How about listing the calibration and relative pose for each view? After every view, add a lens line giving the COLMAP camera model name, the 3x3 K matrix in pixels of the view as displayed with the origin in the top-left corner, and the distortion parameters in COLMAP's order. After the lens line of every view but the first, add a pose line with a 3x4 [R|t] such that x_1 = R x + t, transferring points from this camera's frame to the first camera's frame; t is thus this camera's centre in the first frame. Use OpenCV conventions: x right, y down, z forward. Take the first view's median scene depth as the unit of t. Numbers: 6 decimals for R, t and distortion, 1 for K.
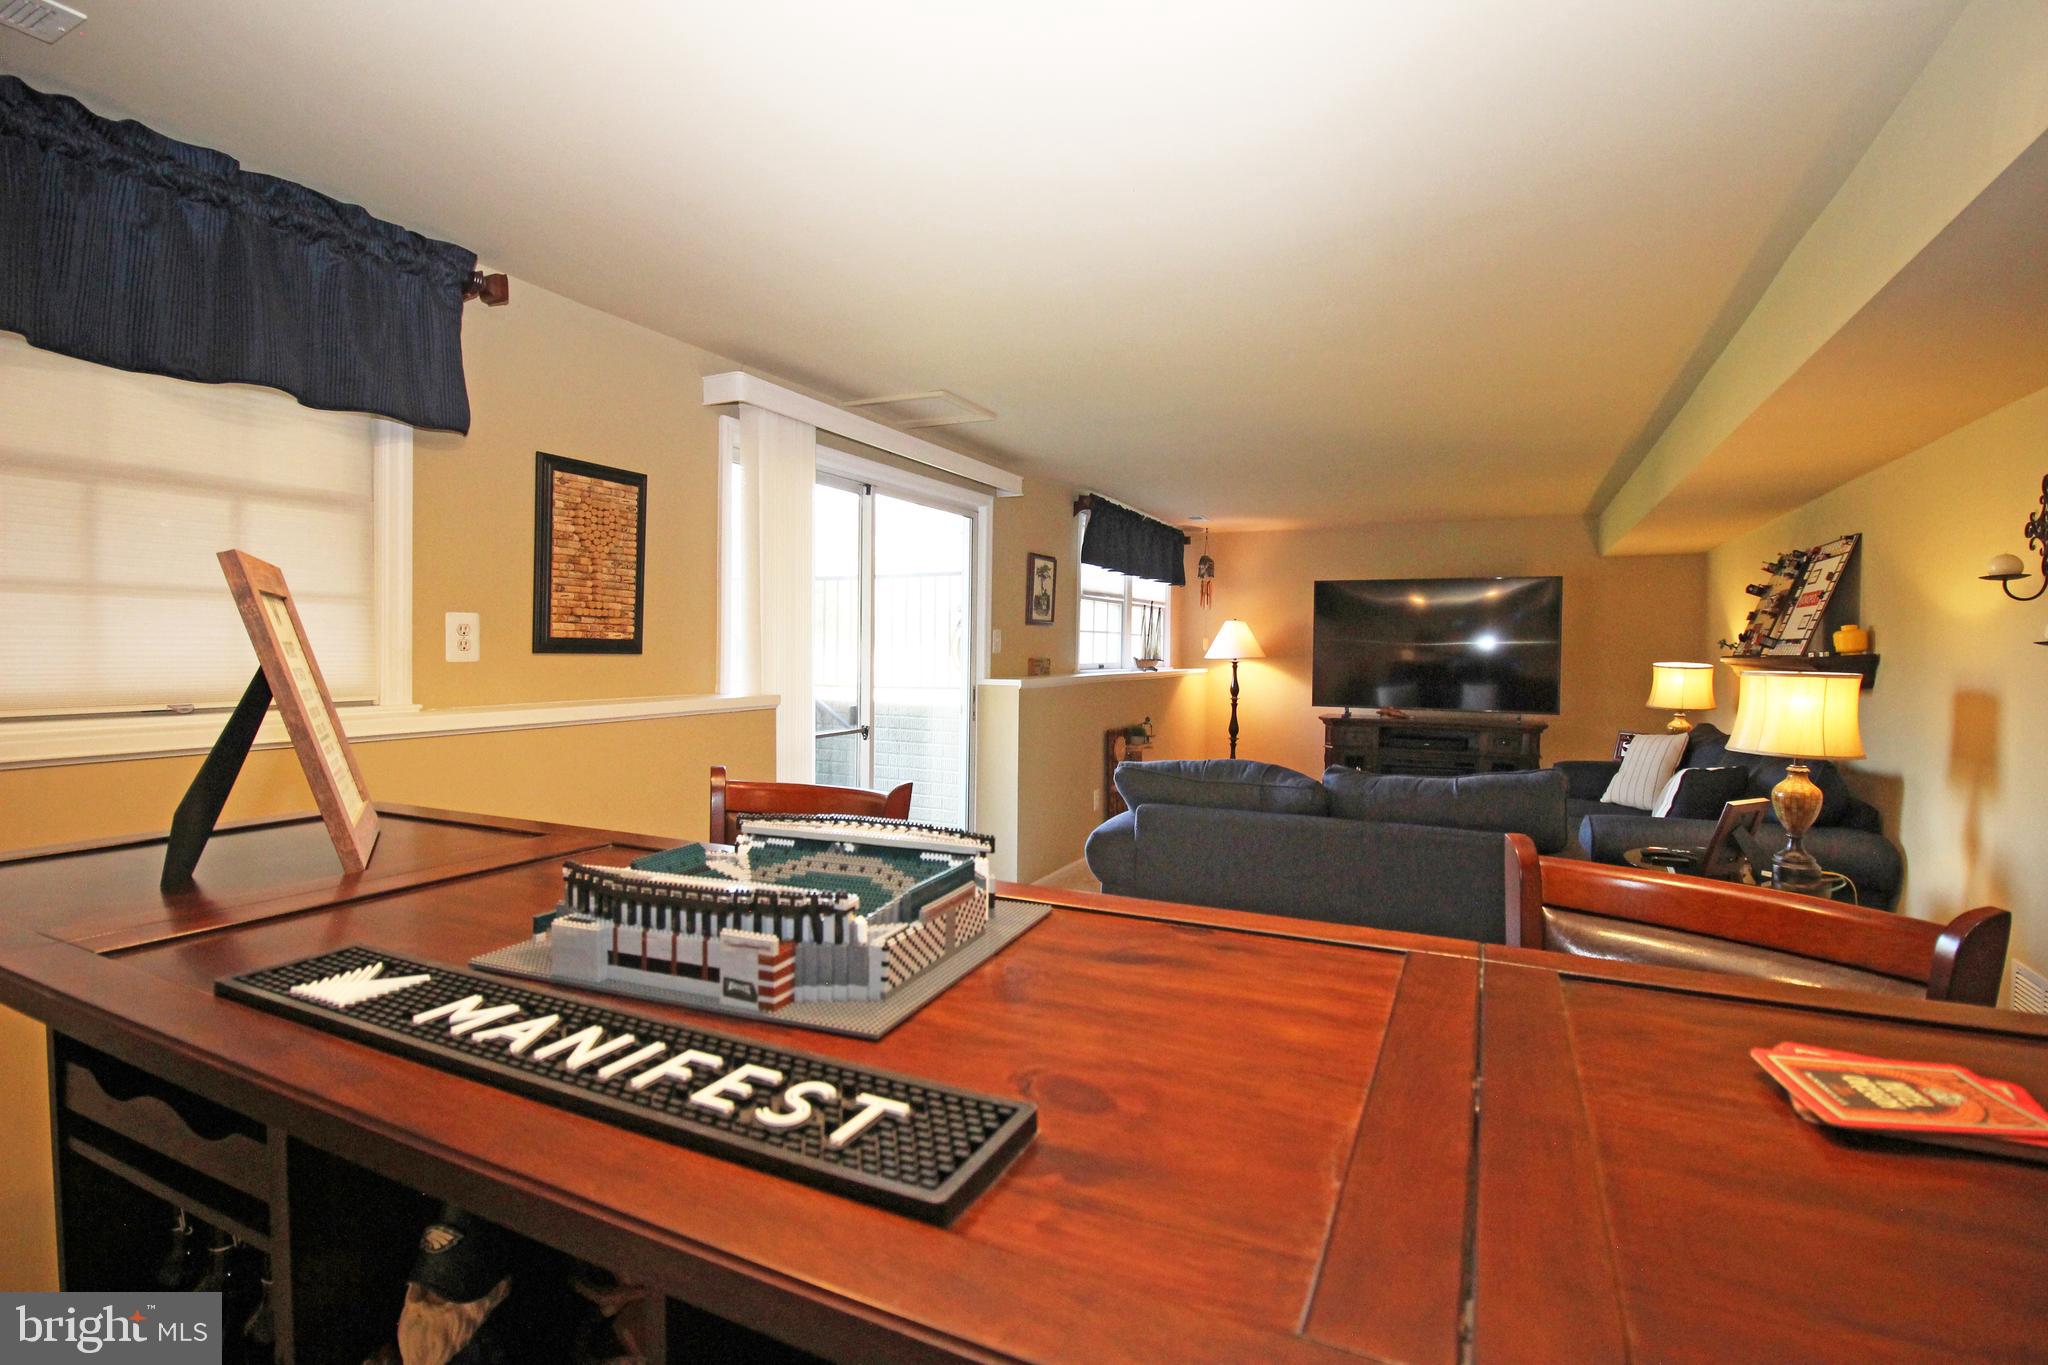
lens RADIAL K [[949.7, 0, 1050.8], [0, 949.7, 672.8], [0, 0, 1]] dist [0.002536, -0.013865]
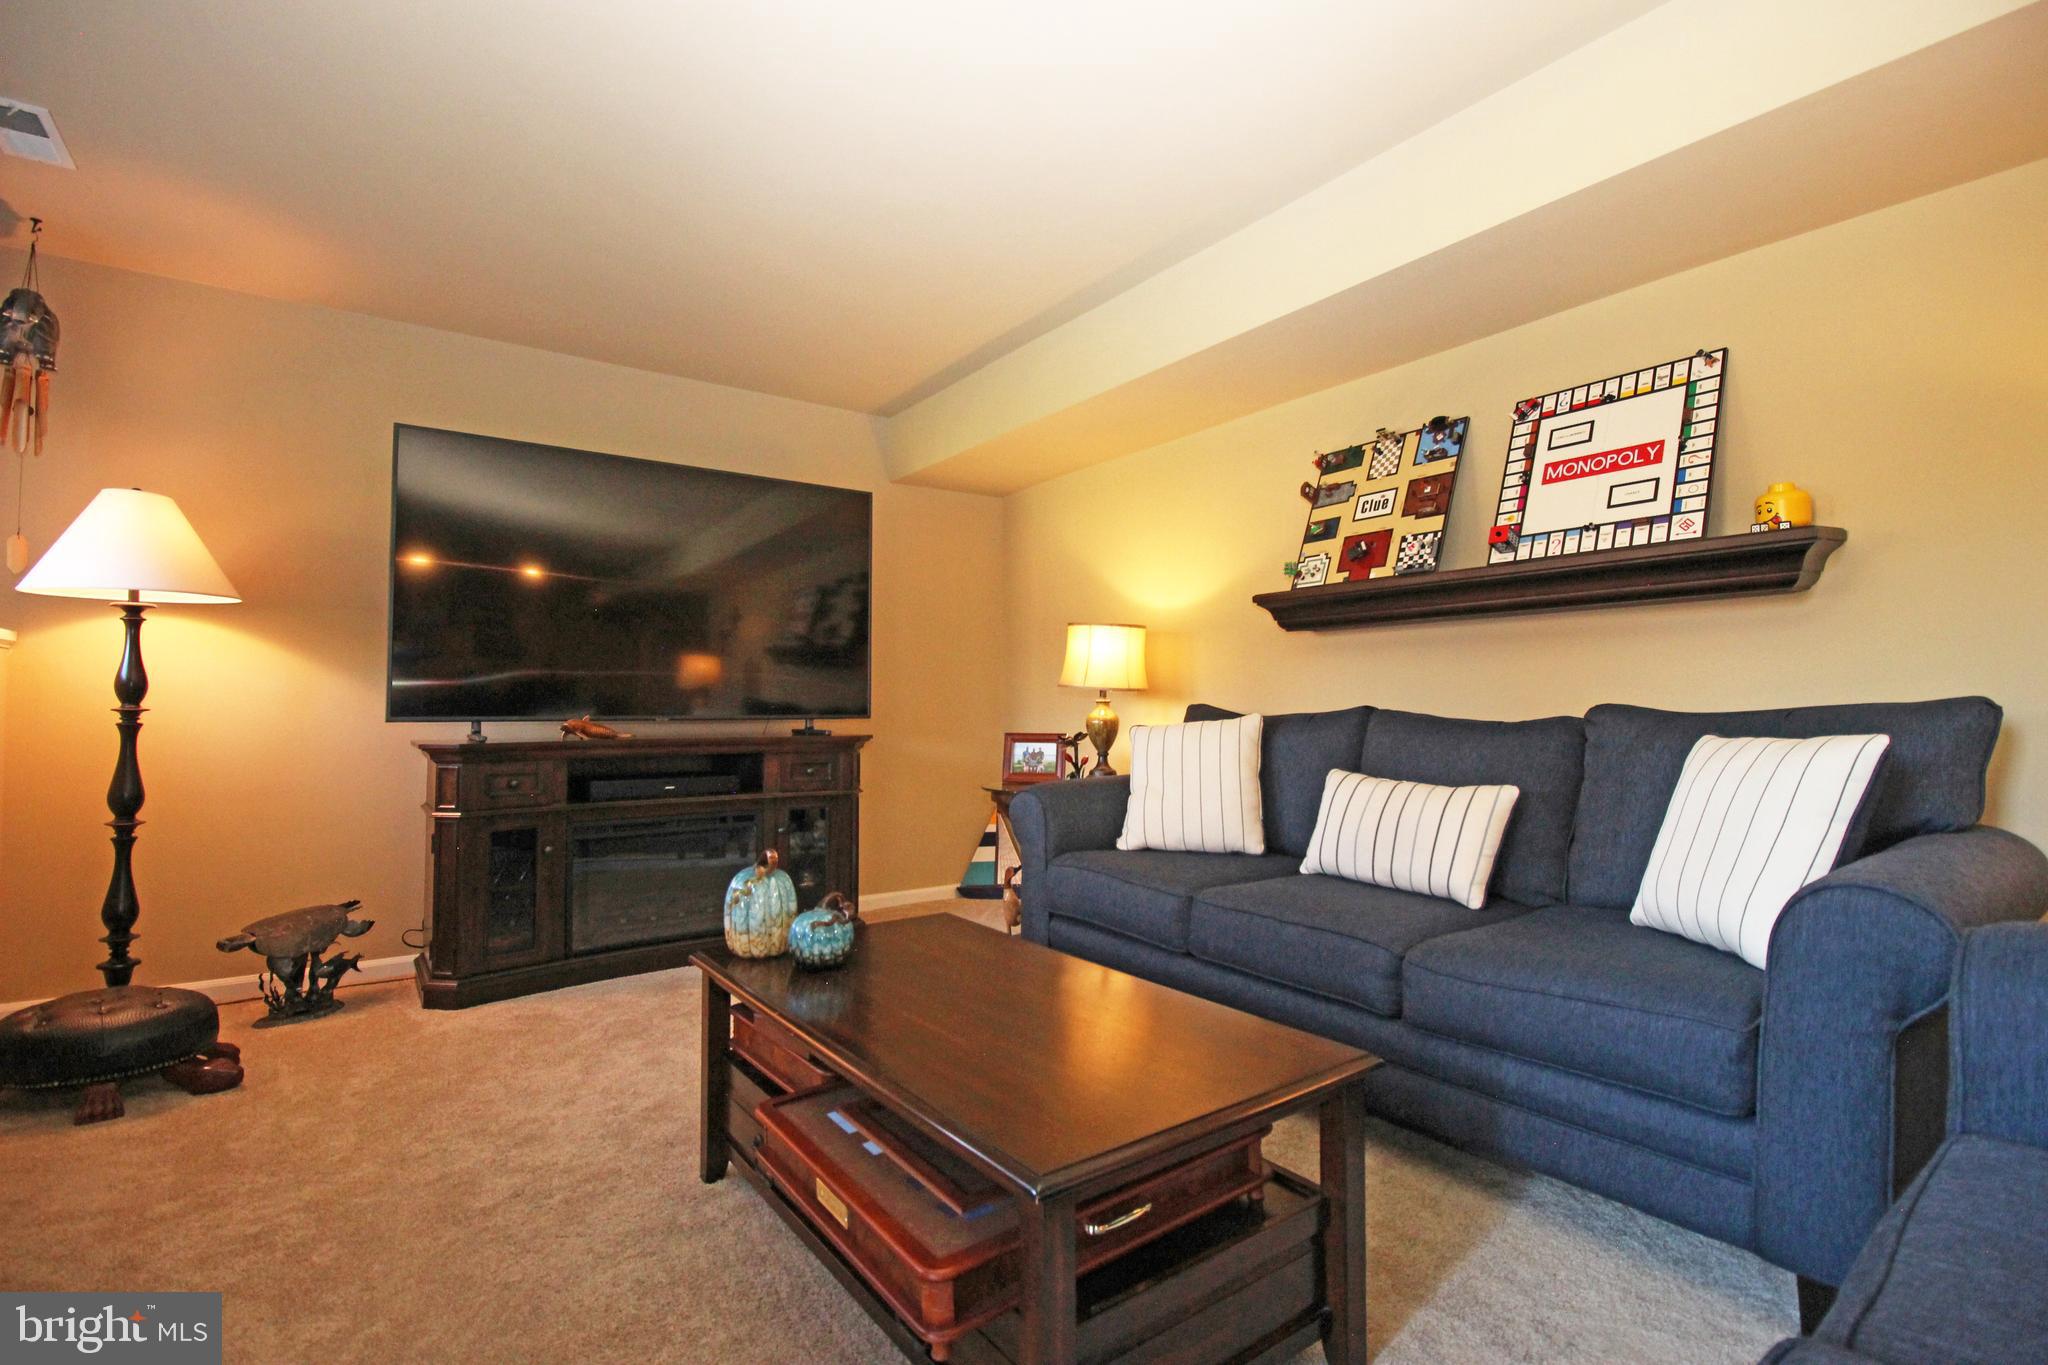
lens RADIAL K [[948.7, 0, 1052.2], [0, 948.7, 677.3], [0, 0, 1]] dist [0.002053, -0.014250]
pose [[0.477706, 0.016675, 0.878362, 0.079725], [0.028924, 0.998979, -0.034696, 0.059801], [-0.878044, 0.041980, 0.476736, 0.853650]]
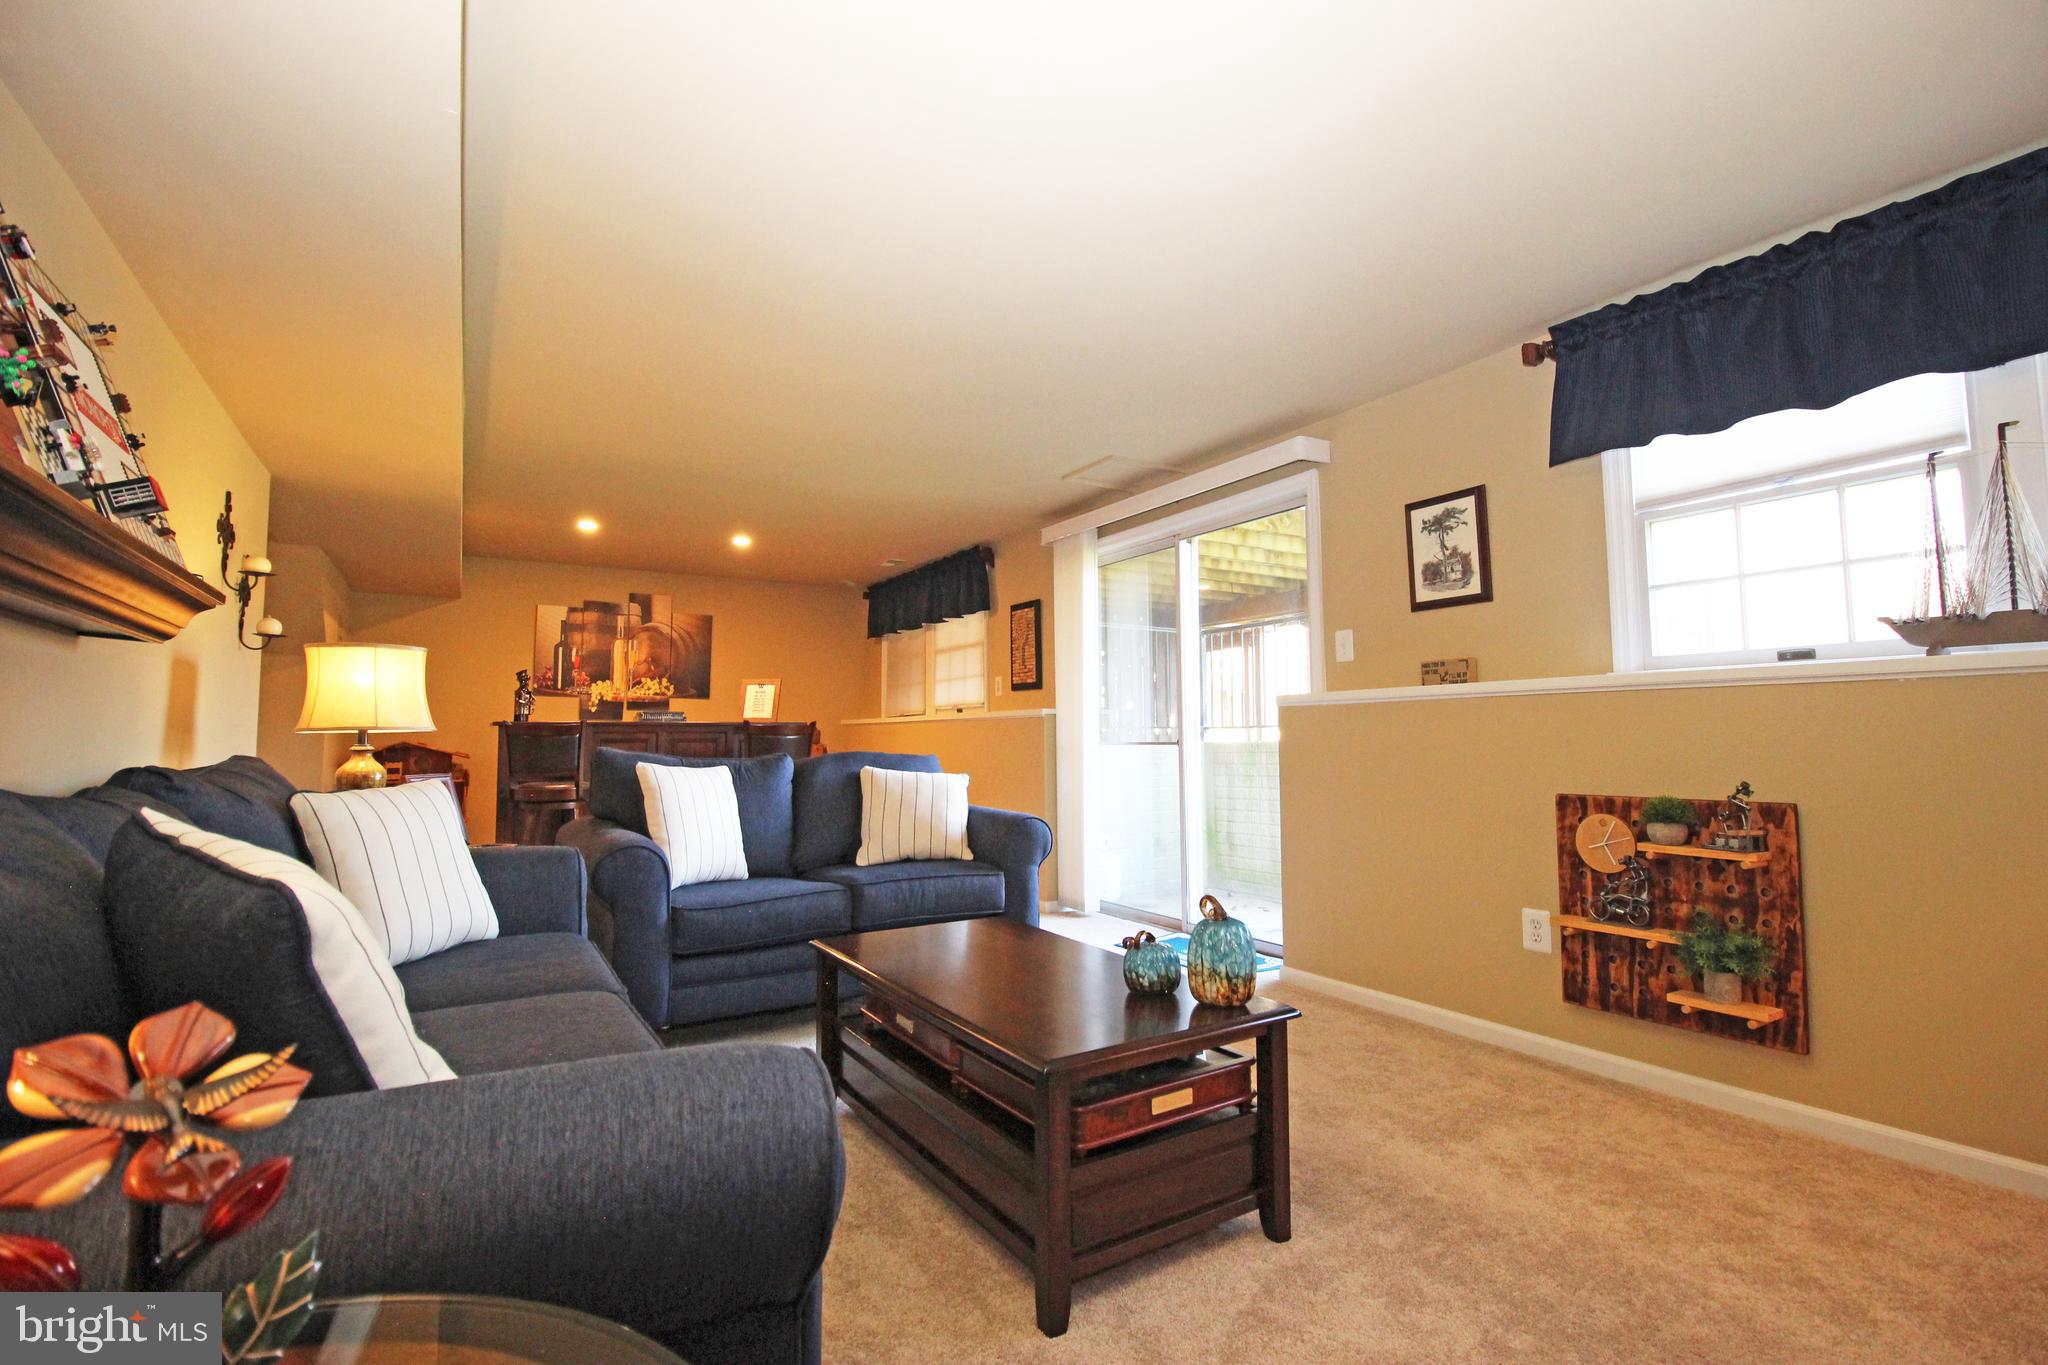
lens RADIAL K [[949.7, 0, 1050.8], [0, 949.7, 672.8], [0, 0, 1]] dist [0.002536, -0.013865]
pose [[-0.541817, -0.064901, -0.837987, 0.765732], [-0.020869, 0.997746, -0.063781, 0.045455], [0.840238, -0.017069, -0.541950, 1.319515]]
